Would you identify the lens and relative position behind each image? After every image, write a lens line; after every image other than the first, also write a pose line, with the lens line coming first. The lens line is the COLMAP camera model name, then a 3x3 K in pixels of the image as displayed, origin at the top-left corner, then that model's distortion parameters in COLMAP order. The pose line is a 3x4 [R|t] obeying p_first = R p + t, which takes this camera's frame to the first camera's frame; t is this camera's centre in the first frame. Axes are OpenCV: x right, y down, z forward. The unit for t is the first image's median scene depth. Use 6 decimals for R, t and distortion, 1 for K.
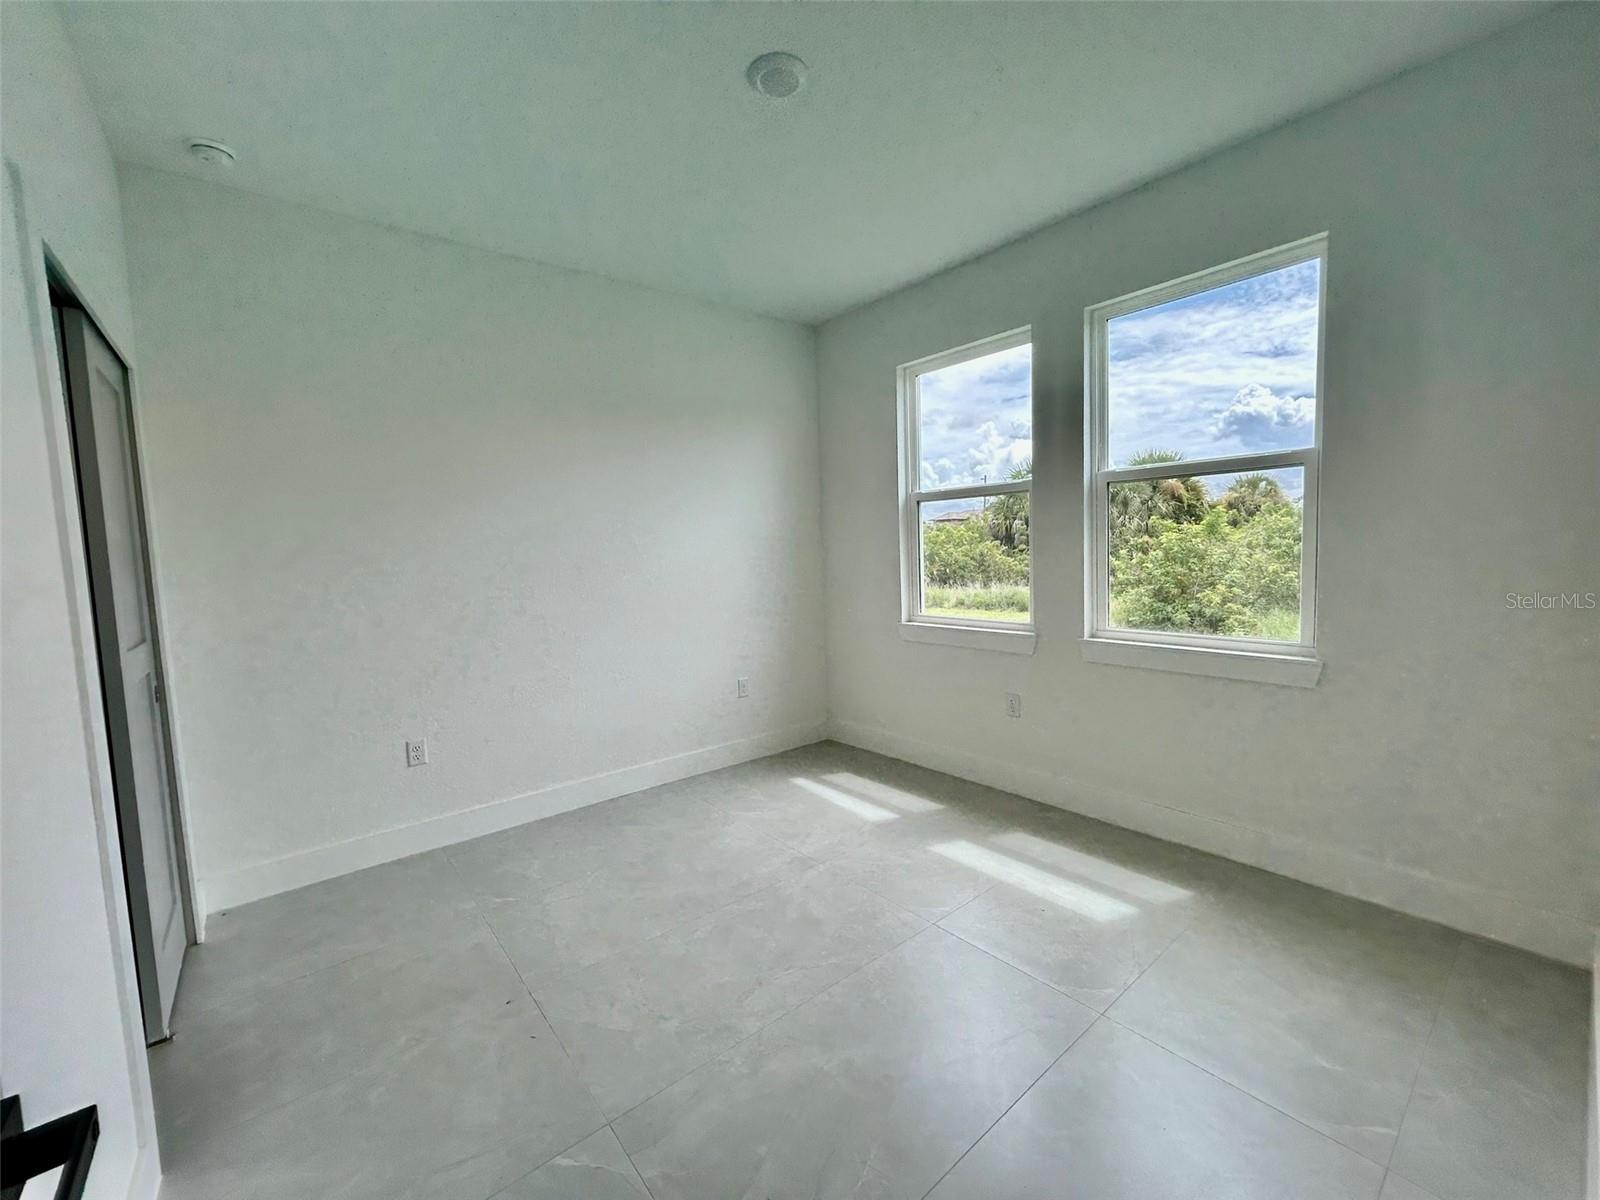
lens RADIAL K [[643.2, 0, 785.0], [0, 643.2, 598.0], [0, 0, 1]] dist [0.000016, -0.000097]
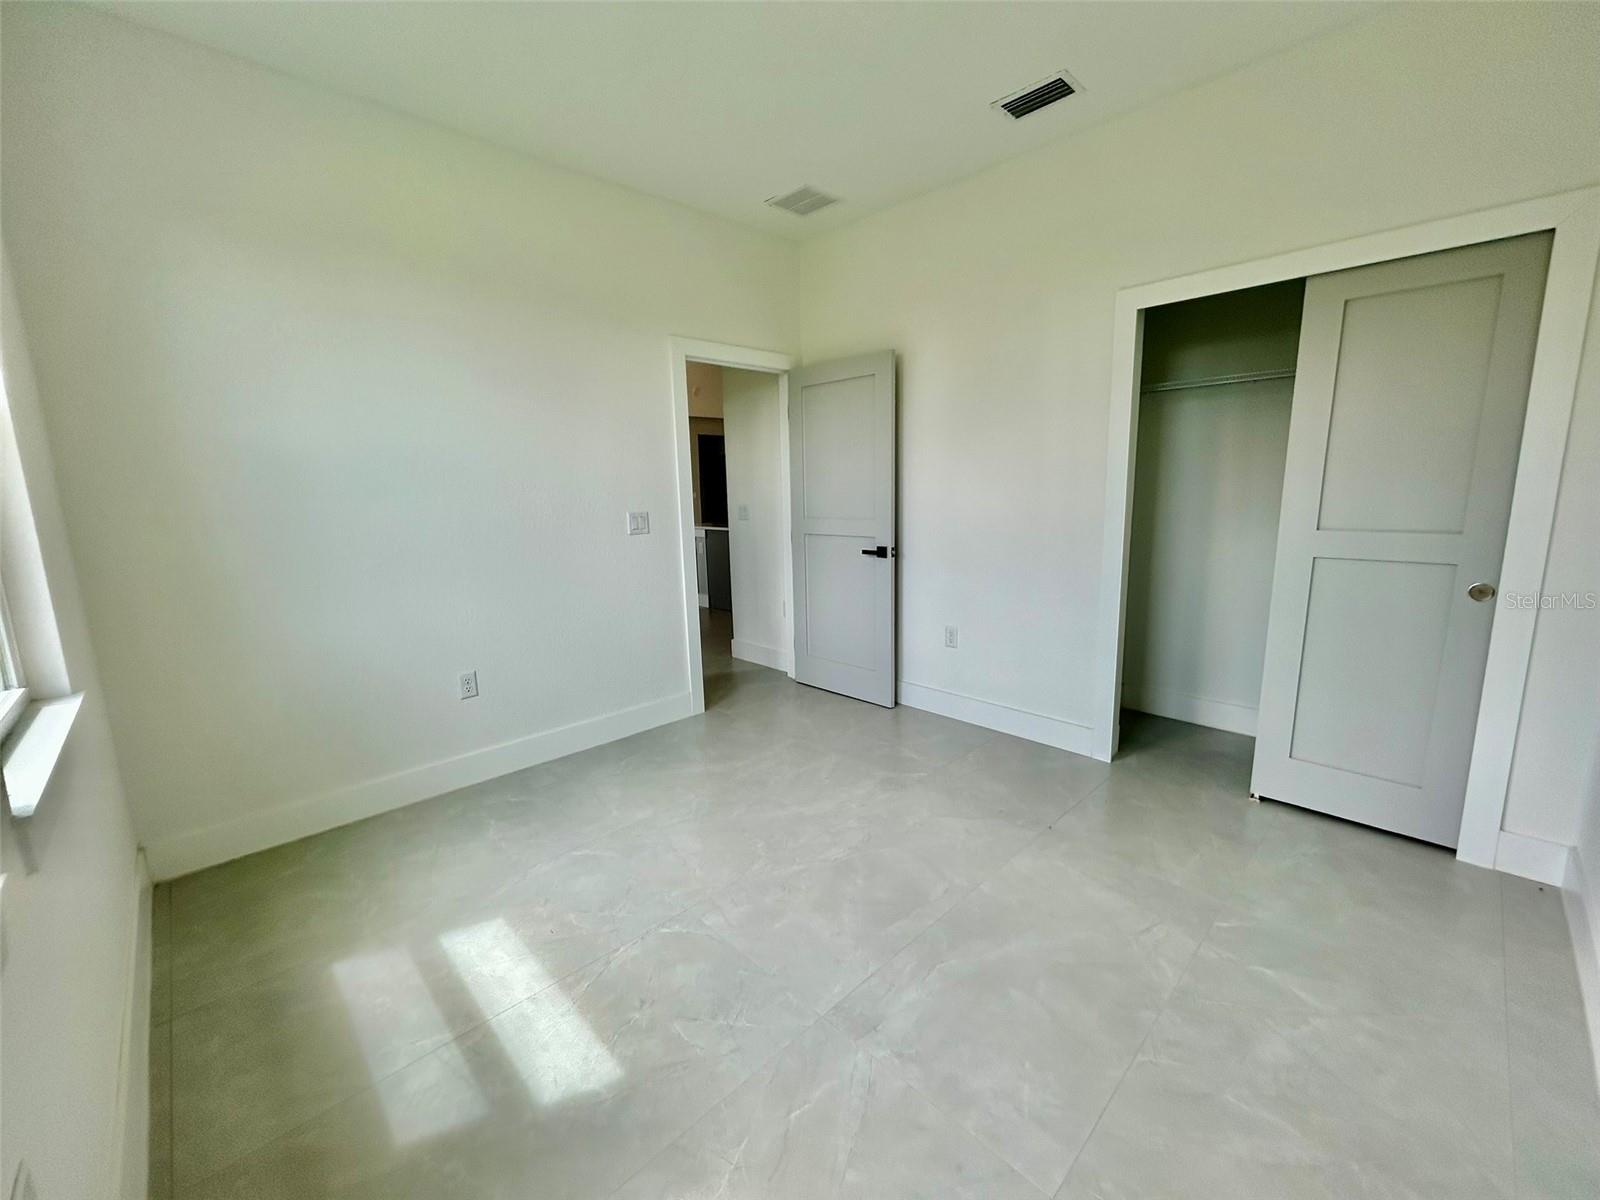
lens RADIAL K [[643.2, 0, 785.0], [0, 643.2, 598.0], [0, 0, 1]] dist [0.000016, -0.000097]
pose [[-0.994533, 0.076382, -0.071197, 0.120773], [0.056798, 0.967869, 0.244957, -0.125026], [0.087620, 0.239574, -0.966916, 1.715125]]
